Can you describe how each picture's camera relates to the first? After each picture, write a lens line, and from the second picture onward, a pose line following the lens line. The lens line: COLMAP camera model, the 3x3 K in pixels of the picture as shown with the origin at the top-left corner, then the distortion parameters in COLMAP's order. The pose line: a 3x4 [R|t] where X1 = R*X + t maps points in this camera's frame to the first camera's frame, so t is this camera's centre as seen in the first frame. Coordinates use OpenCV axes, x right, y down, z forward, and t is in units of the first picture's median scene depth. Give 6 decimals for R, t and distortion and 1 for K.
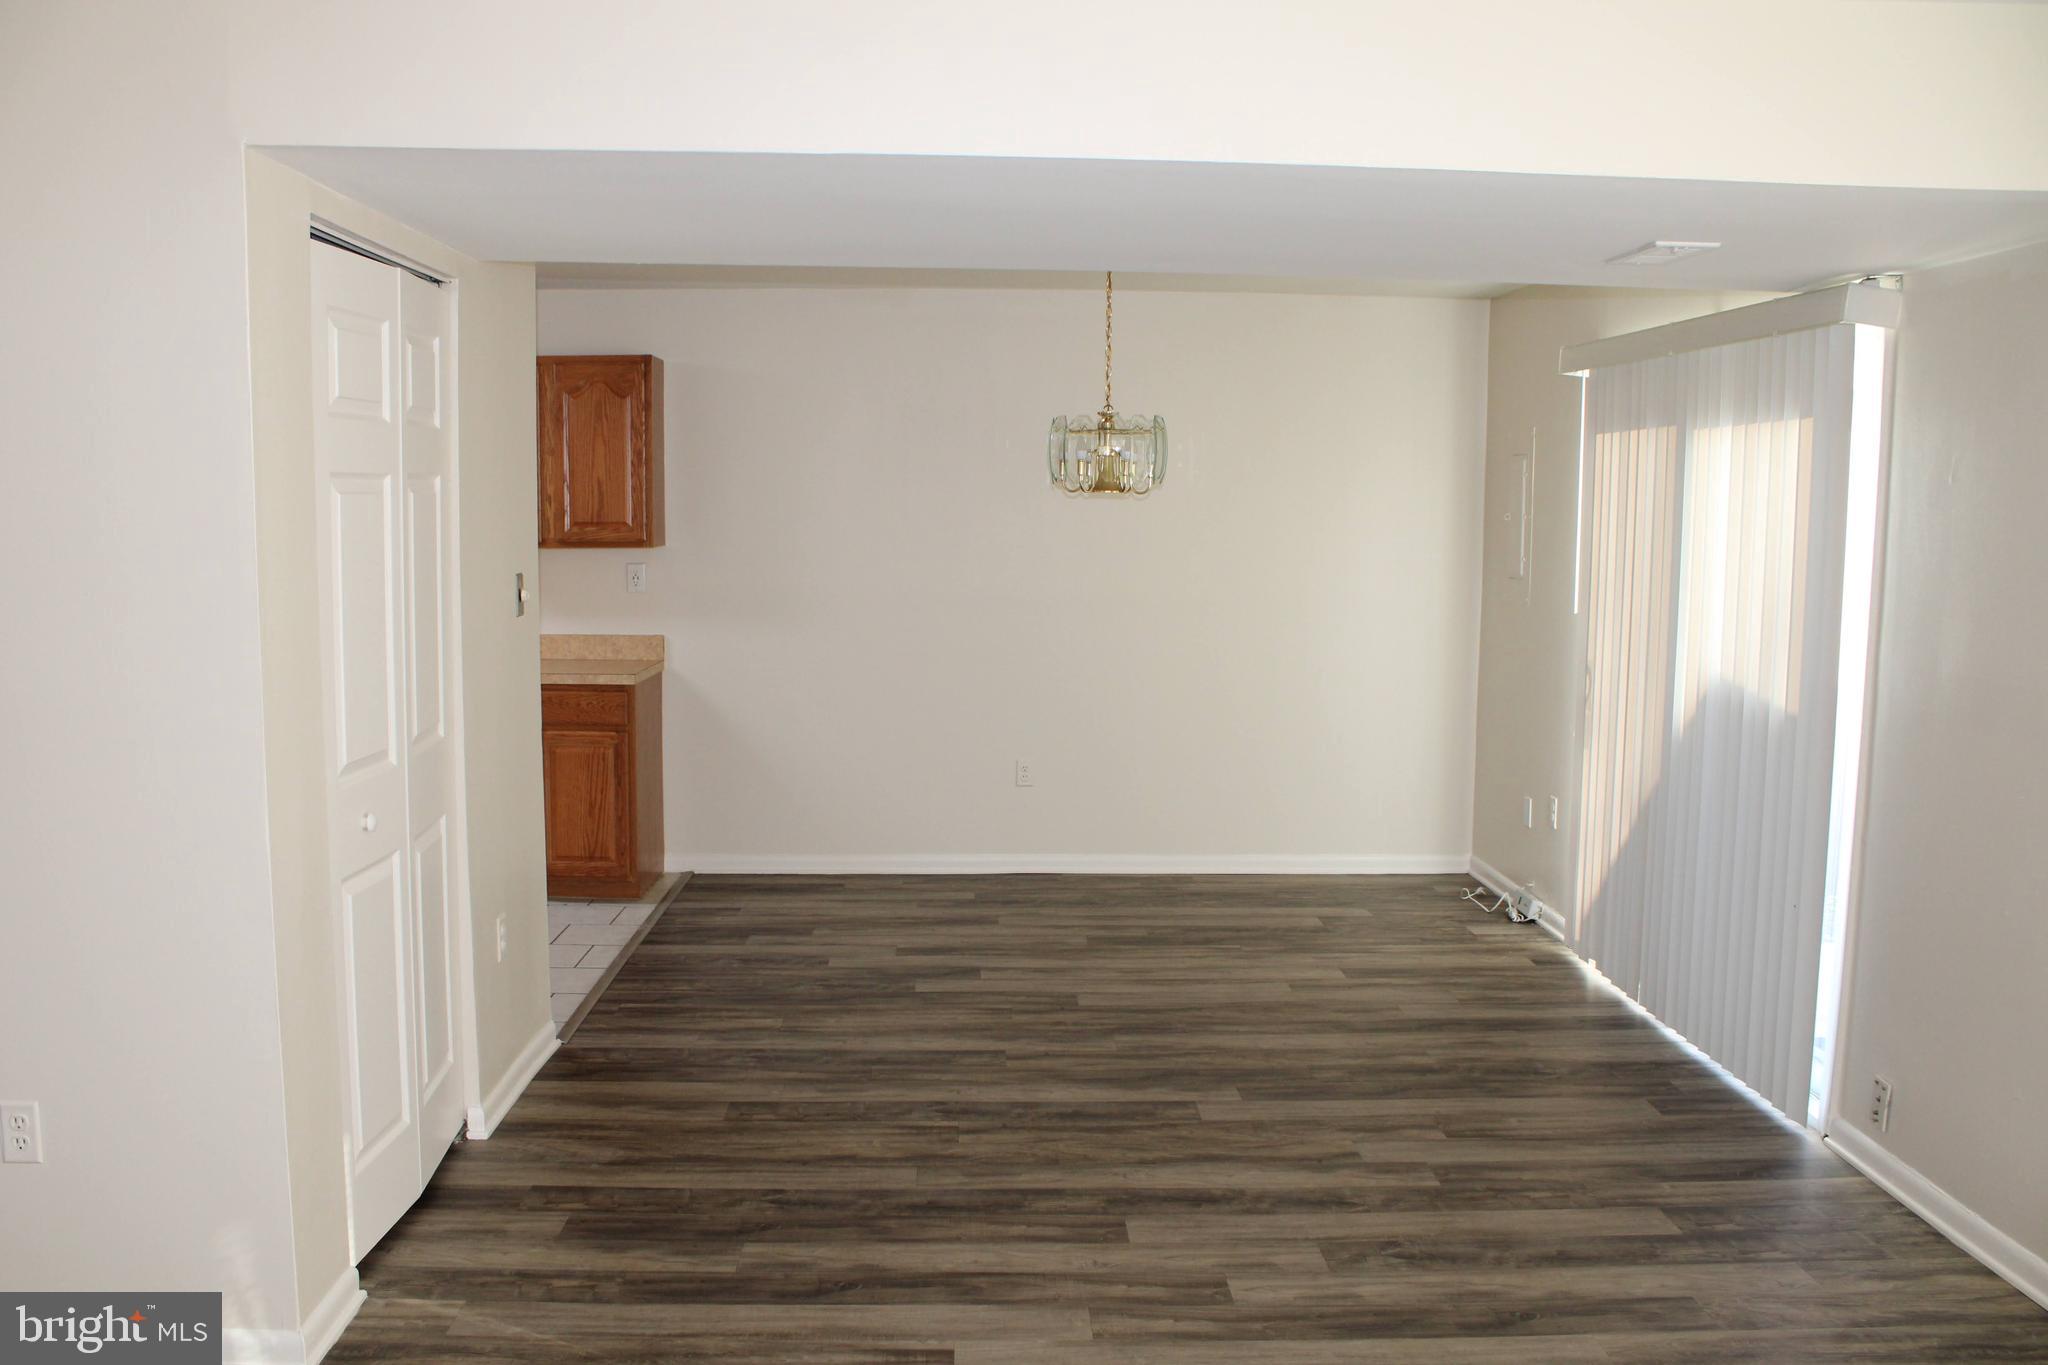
lens RADIAL K [[1708.7, 0, 1018.8], [0, 1708.7, 683.2], [0, 0, 1]] dist [-0.145948, 0.107247]
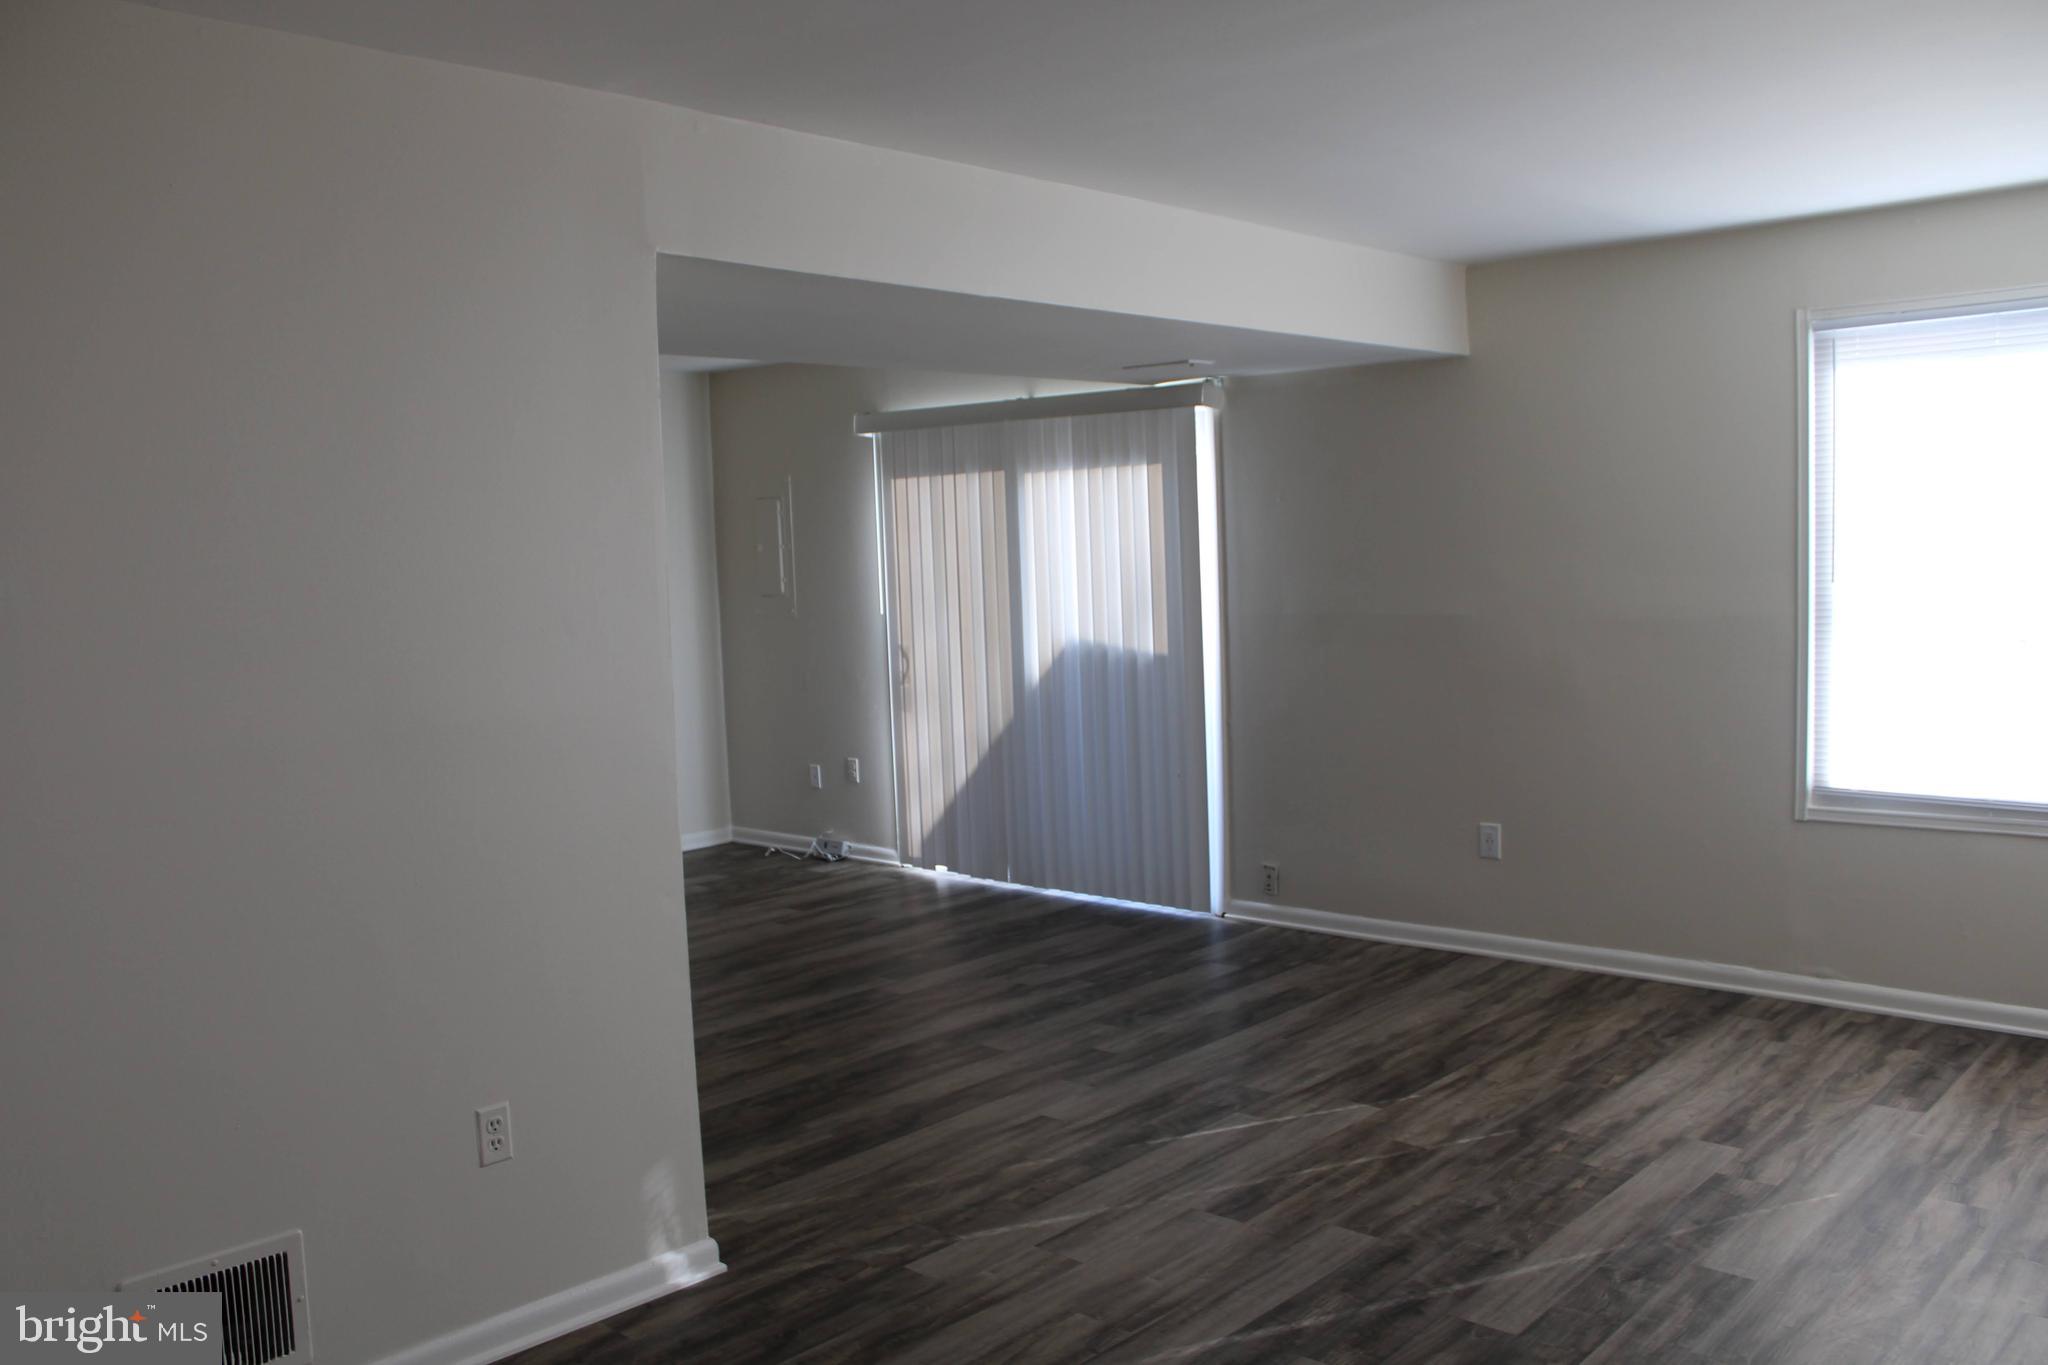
lens RADIAL K [[1708.7, 0, 1019.7], [0, 1708.7, 673.0], [0, 0, 1]] dist [-0.145948, 0.107247]
pose [[0.696955, -0.092310, 0.711149, -0.787563], [0.116744, 0.993056, 0.014489, -0.002841], [-0.707549, 0.072924, 0.702892, -0.030066]]
